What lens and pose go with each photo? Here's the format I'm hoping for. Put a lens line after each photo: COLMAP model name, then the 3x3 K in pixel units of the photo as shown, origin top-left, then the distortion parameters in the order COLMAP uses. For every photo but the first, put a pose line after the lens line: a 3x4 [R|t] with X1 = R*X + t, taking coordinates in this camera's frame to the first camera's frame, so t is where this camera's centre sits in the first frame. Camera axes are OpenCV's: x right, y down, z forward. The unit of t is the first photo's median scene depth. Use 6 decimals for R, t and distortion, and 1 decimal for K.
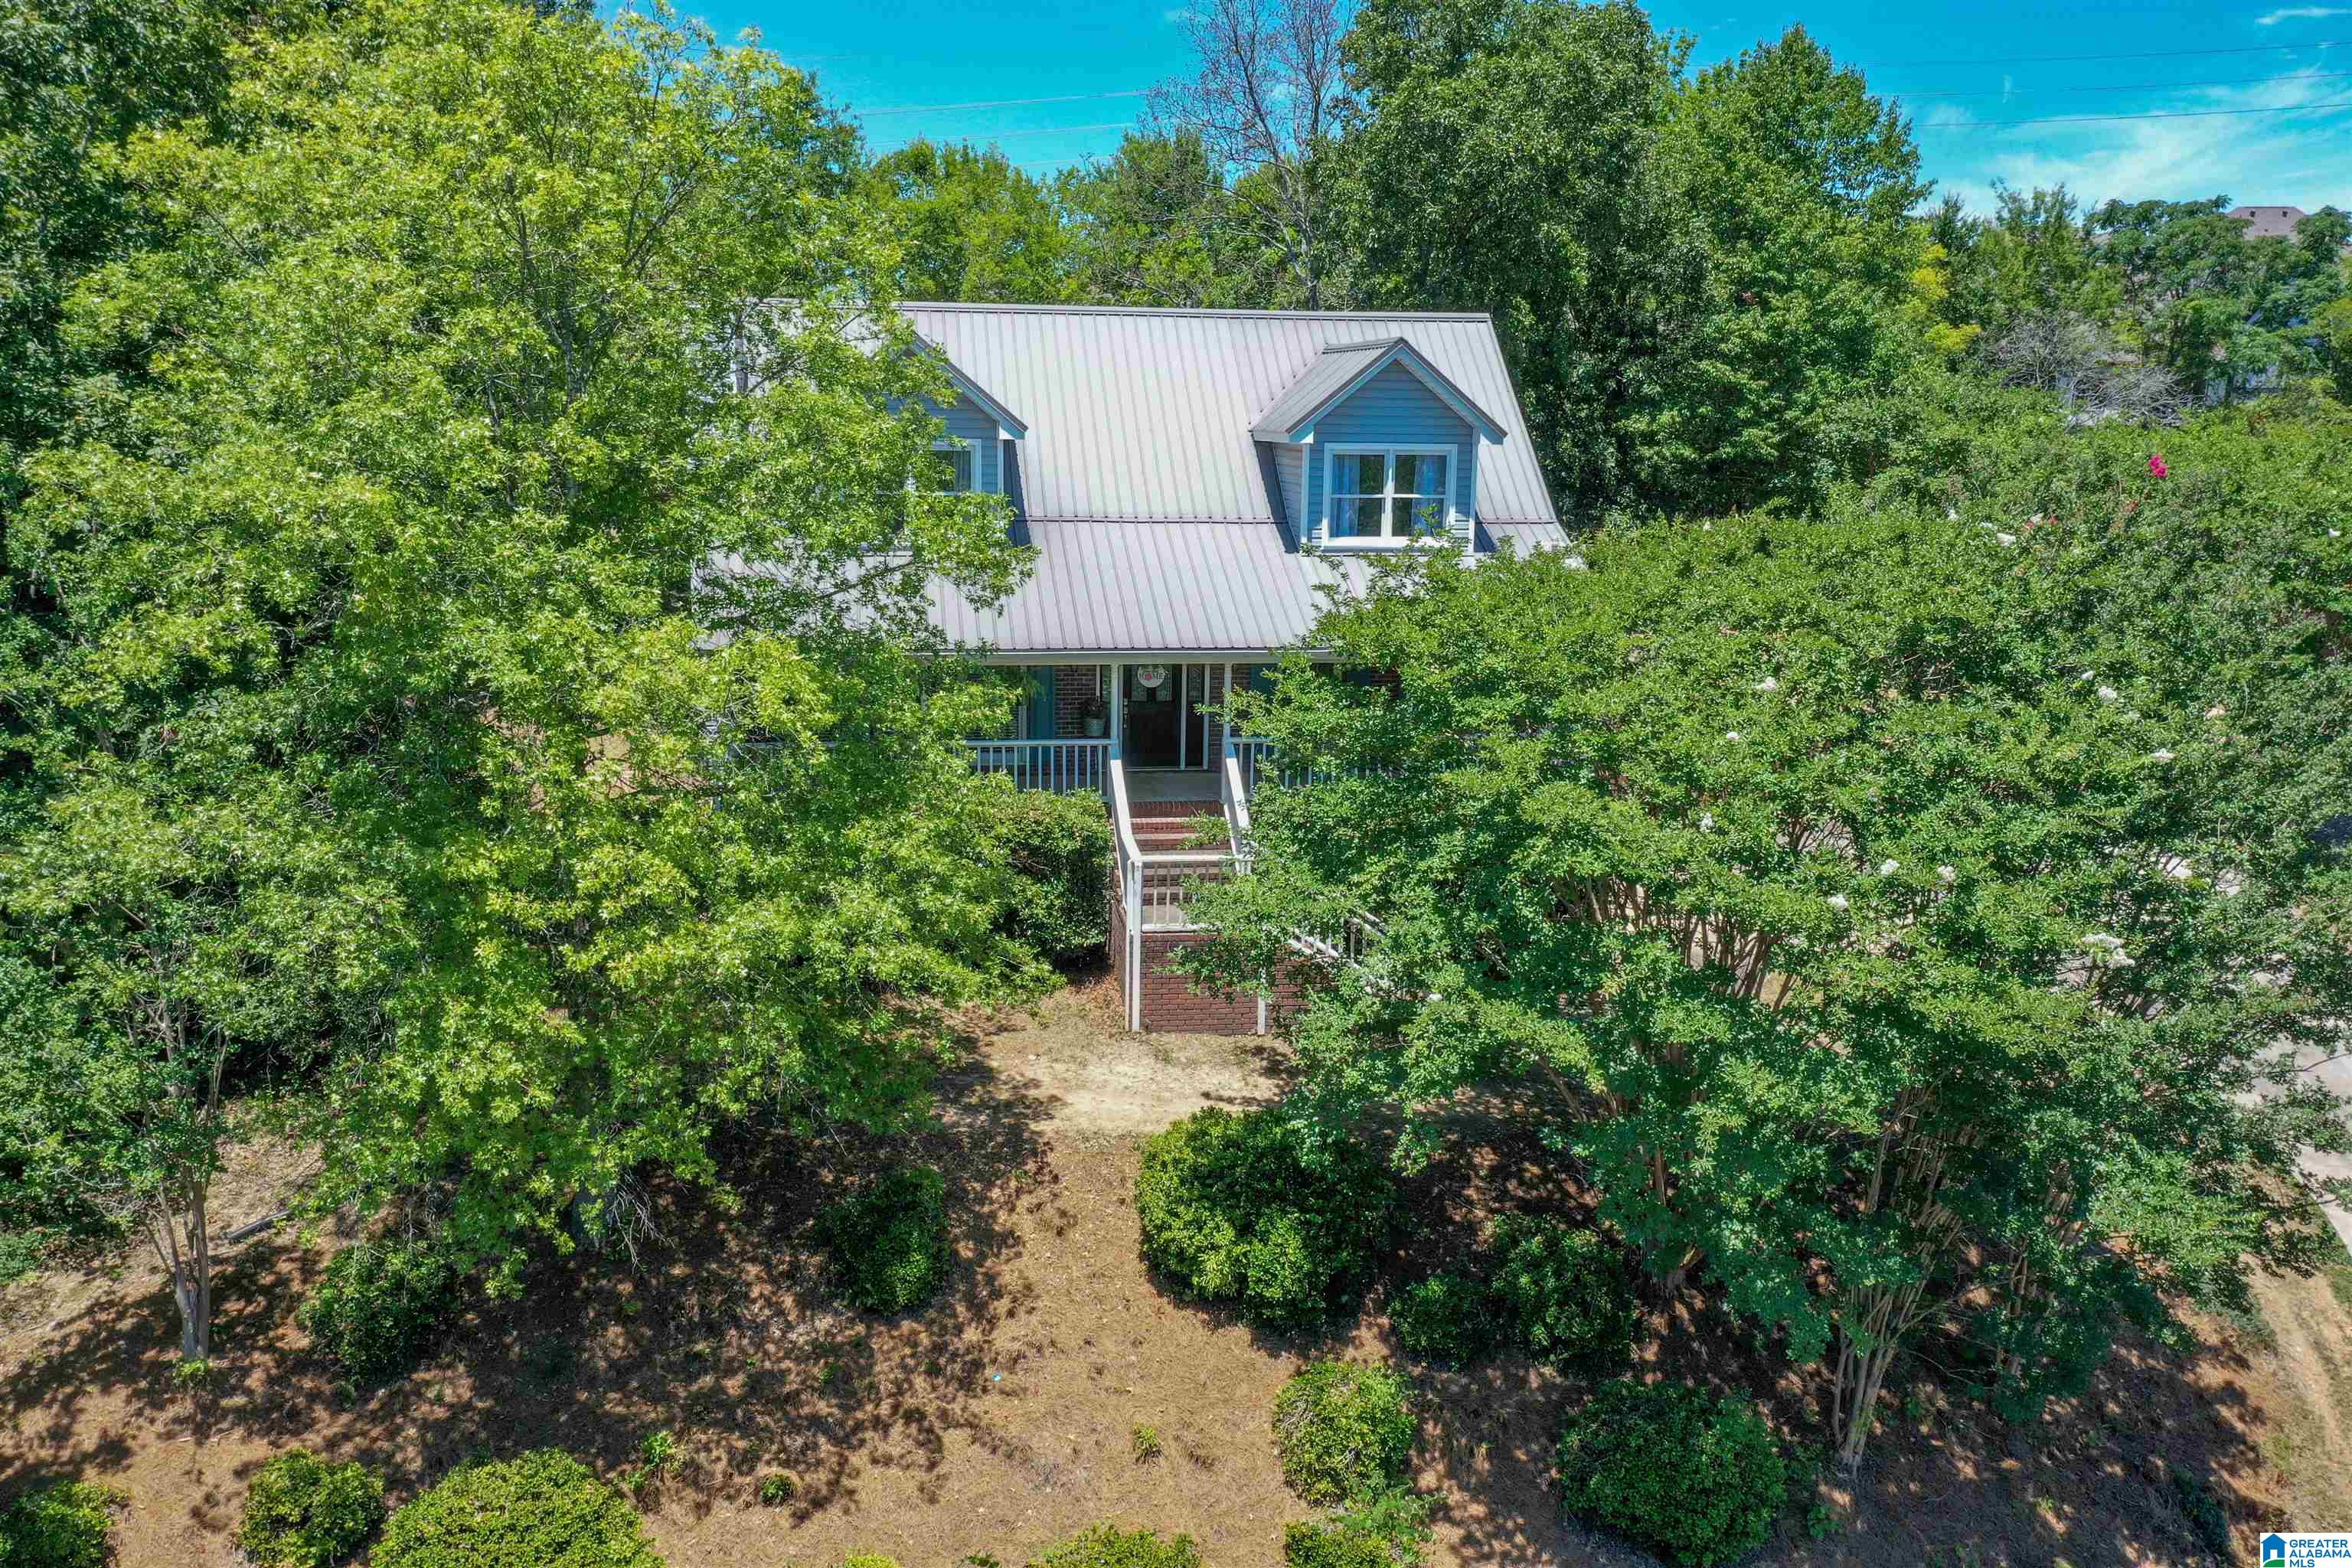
lens RADIAL K [[1867.1, 0, 1169.5], [0, 1867.1, 776.0], [0, 0, 1]] dist [0.013820, -0.010498]
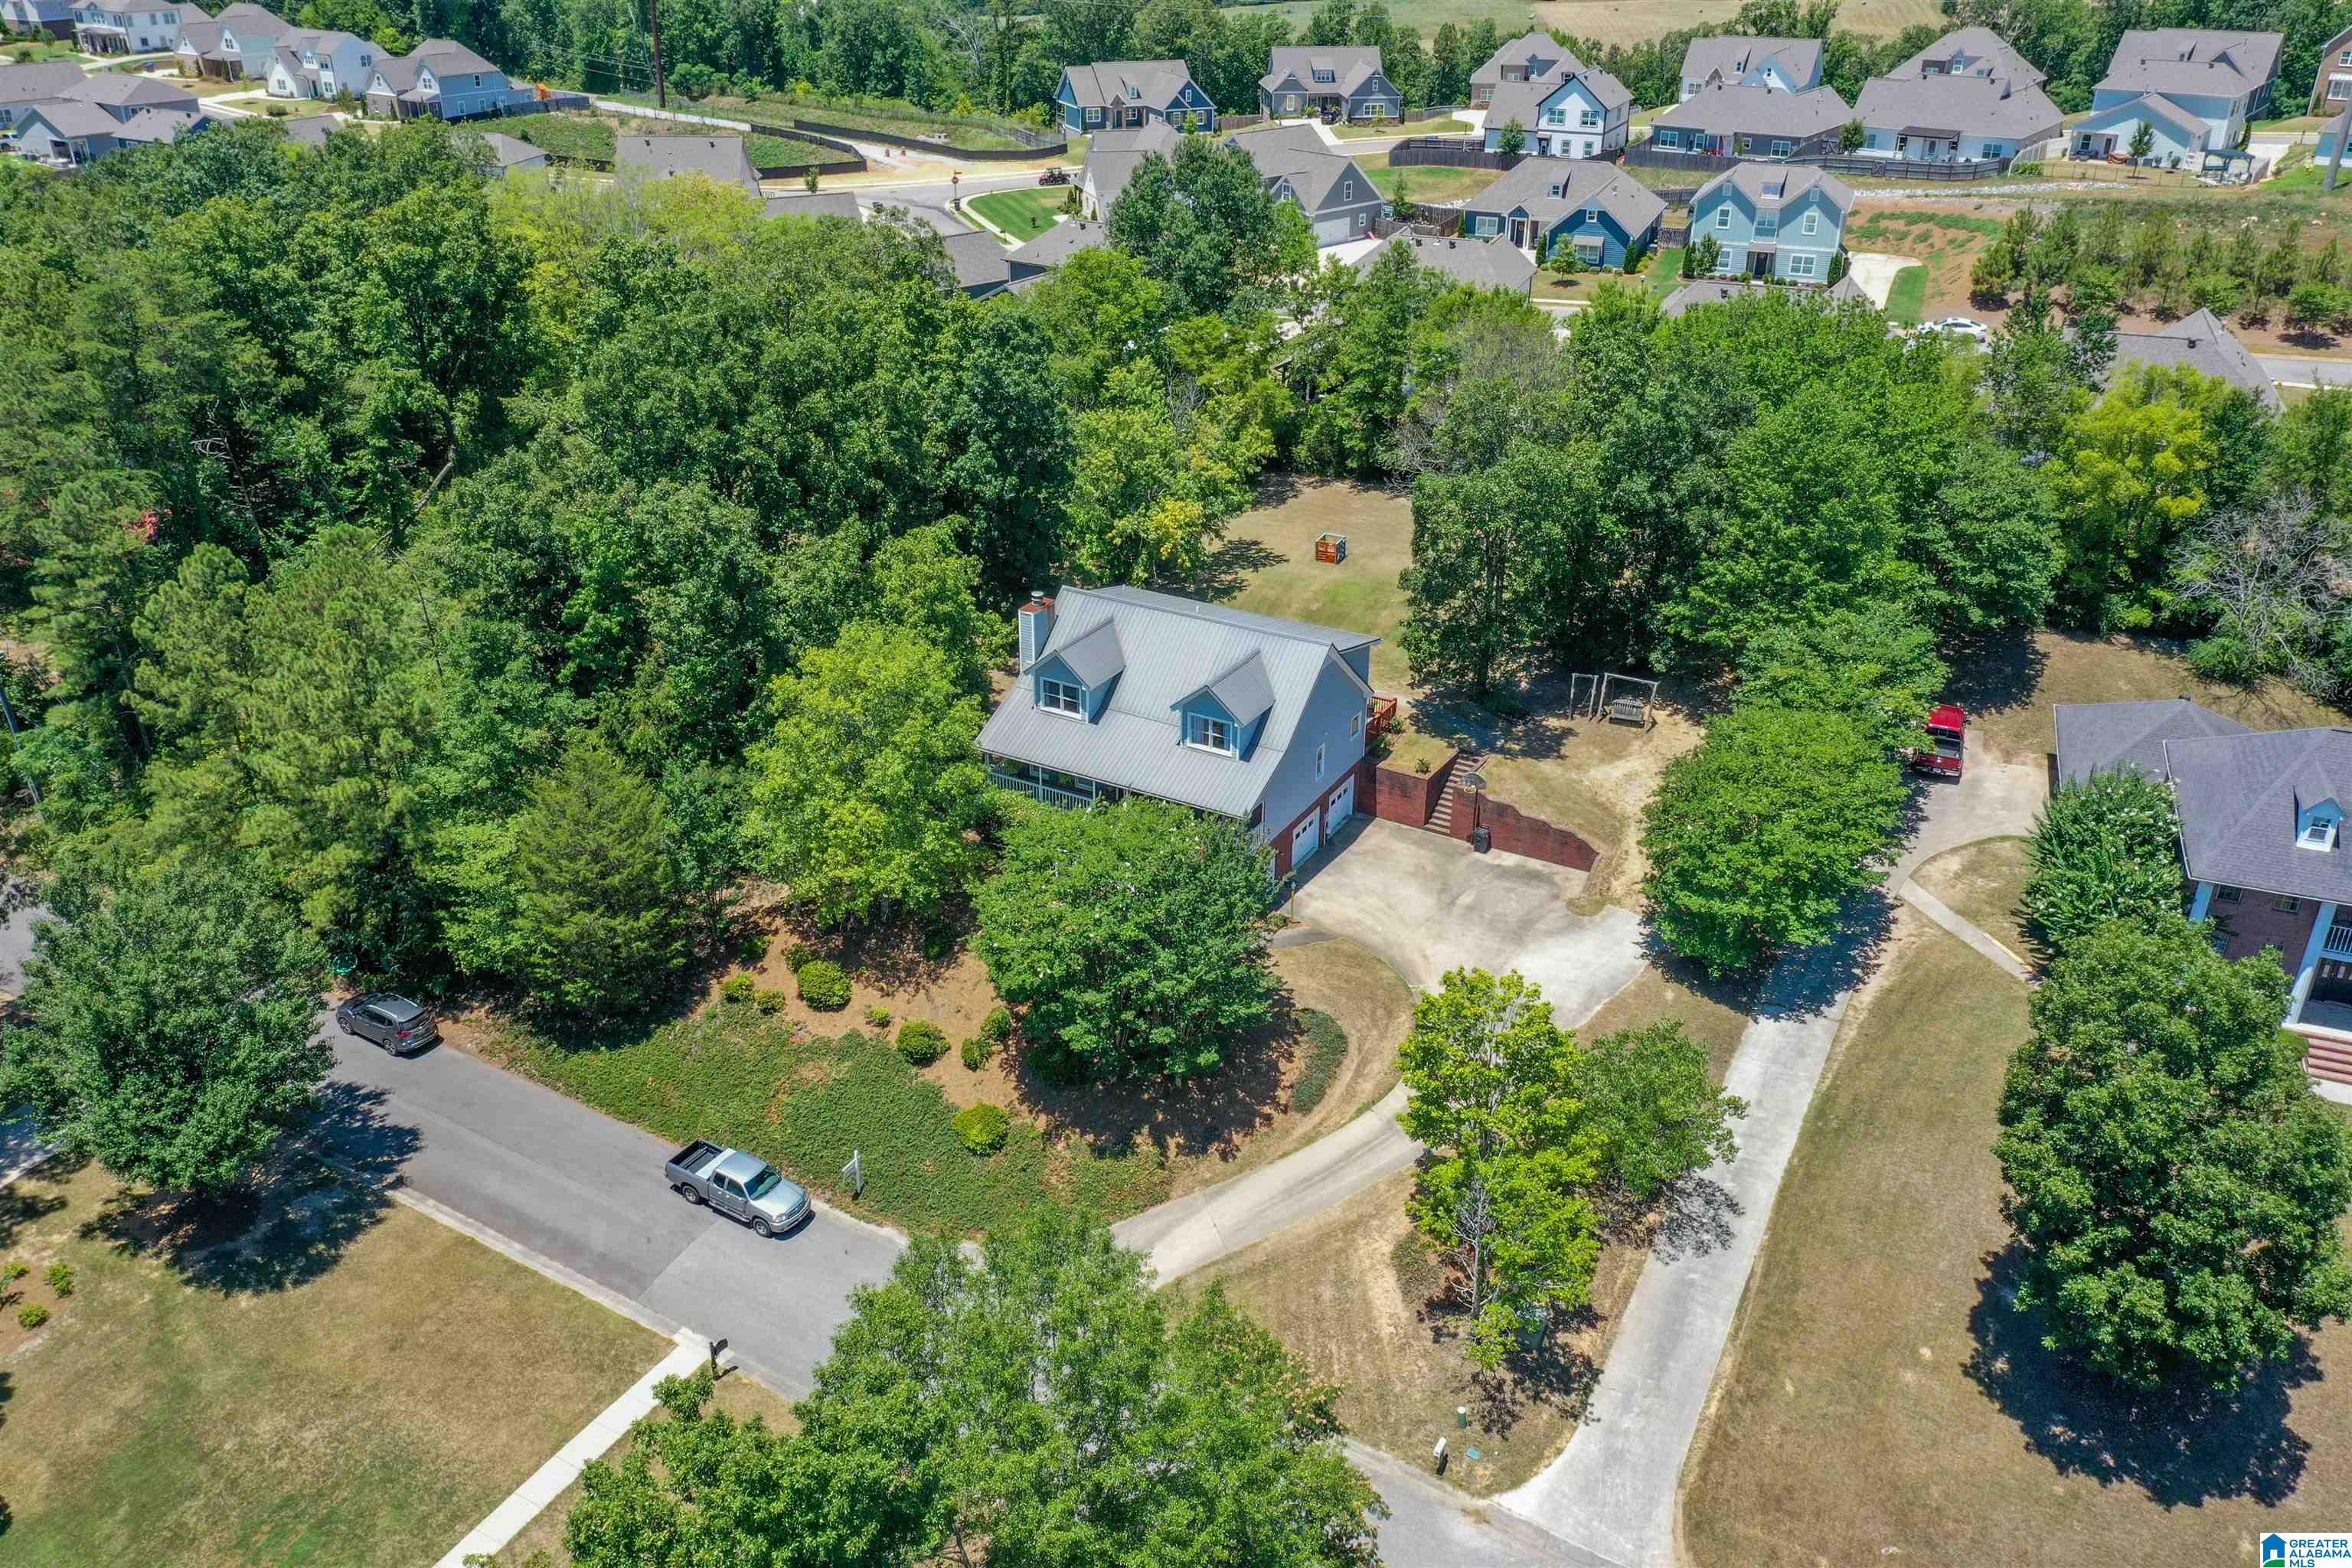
lens RADIAL K [[1867.1, 0, 1170.6], [0, 1867.1, 772.3], [0, 0, 1]] dist [0.013820, -0.010498]
pose [[0.781783, 0.267340, -0.563334, 2.017564], [-0.116425, 0.950124, 0.289326, -1.094178], [0.612586, -0.160604, 0.773916, -1.420790]]
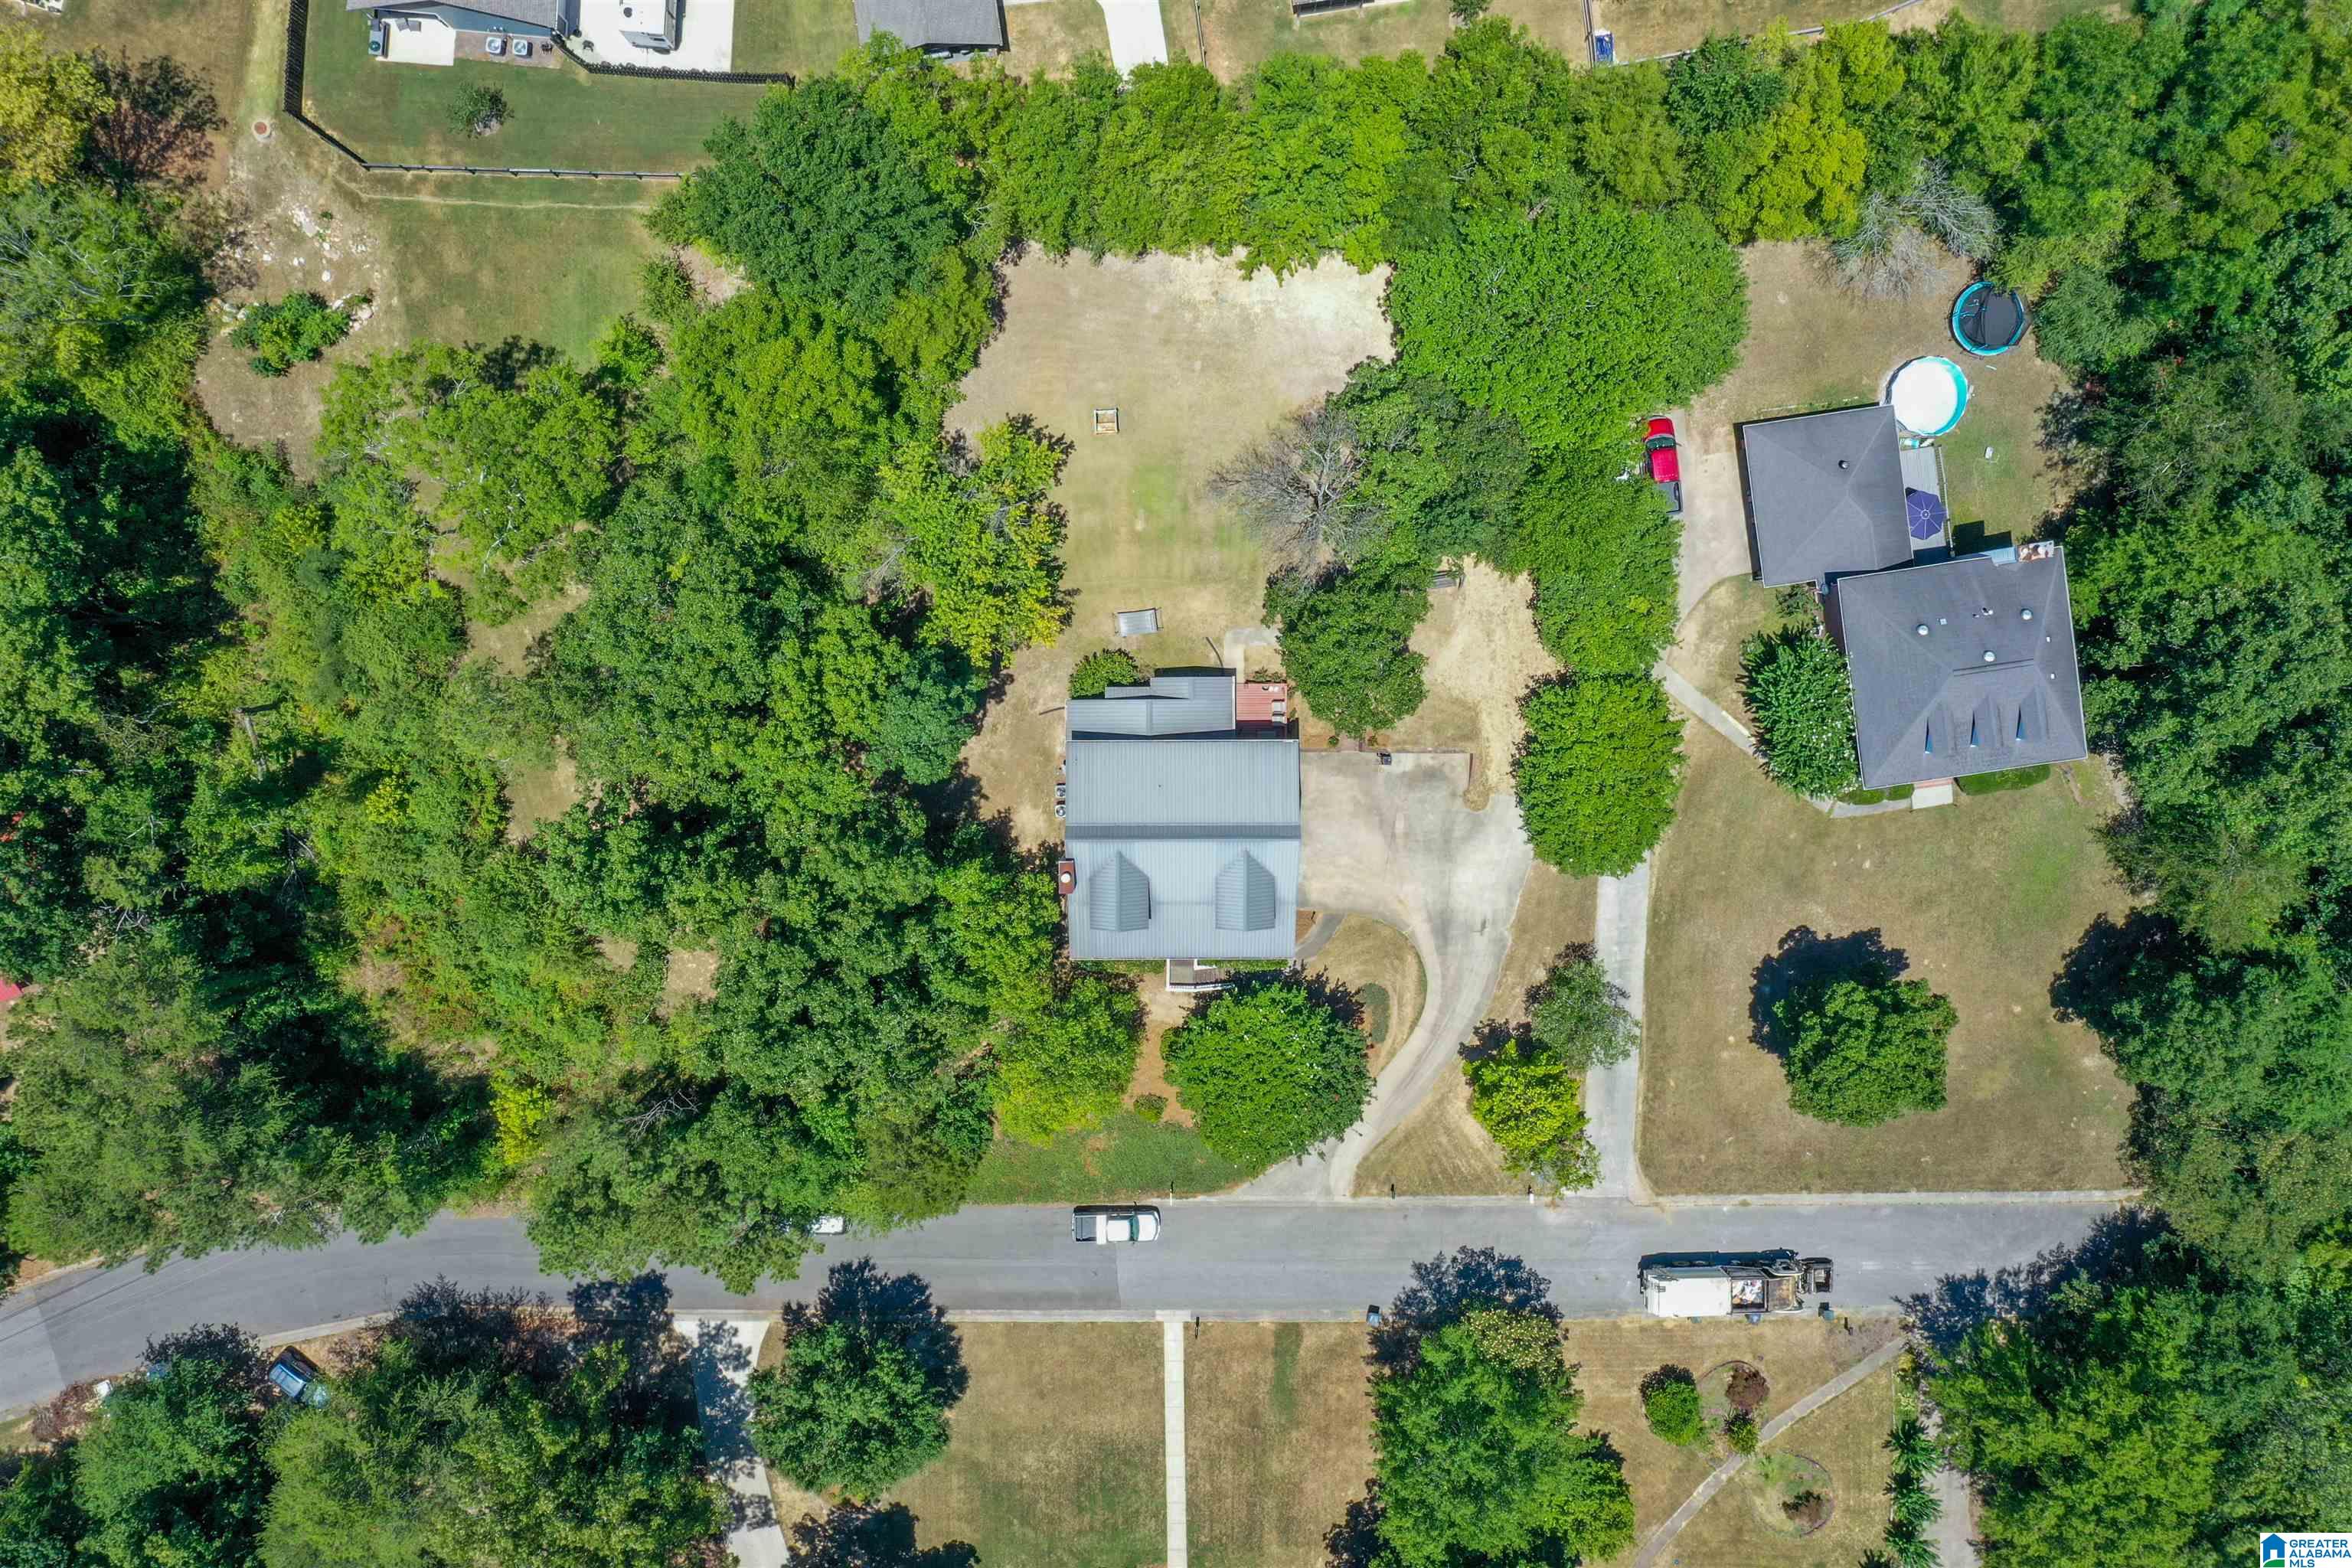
lens RADIAL K [[1867.1, 0, 1182.6], [0, 1867.1, 777.8], [0, 0, 1]] dist [0.013820, -0.010498]
pose [[0.988261, 0.152598, -0.007285, -0.029278], [-0.014175, 0.139073, 0.990181, -4.962534], [0.152113, -0.978454, 0.139603, 0.927165]]
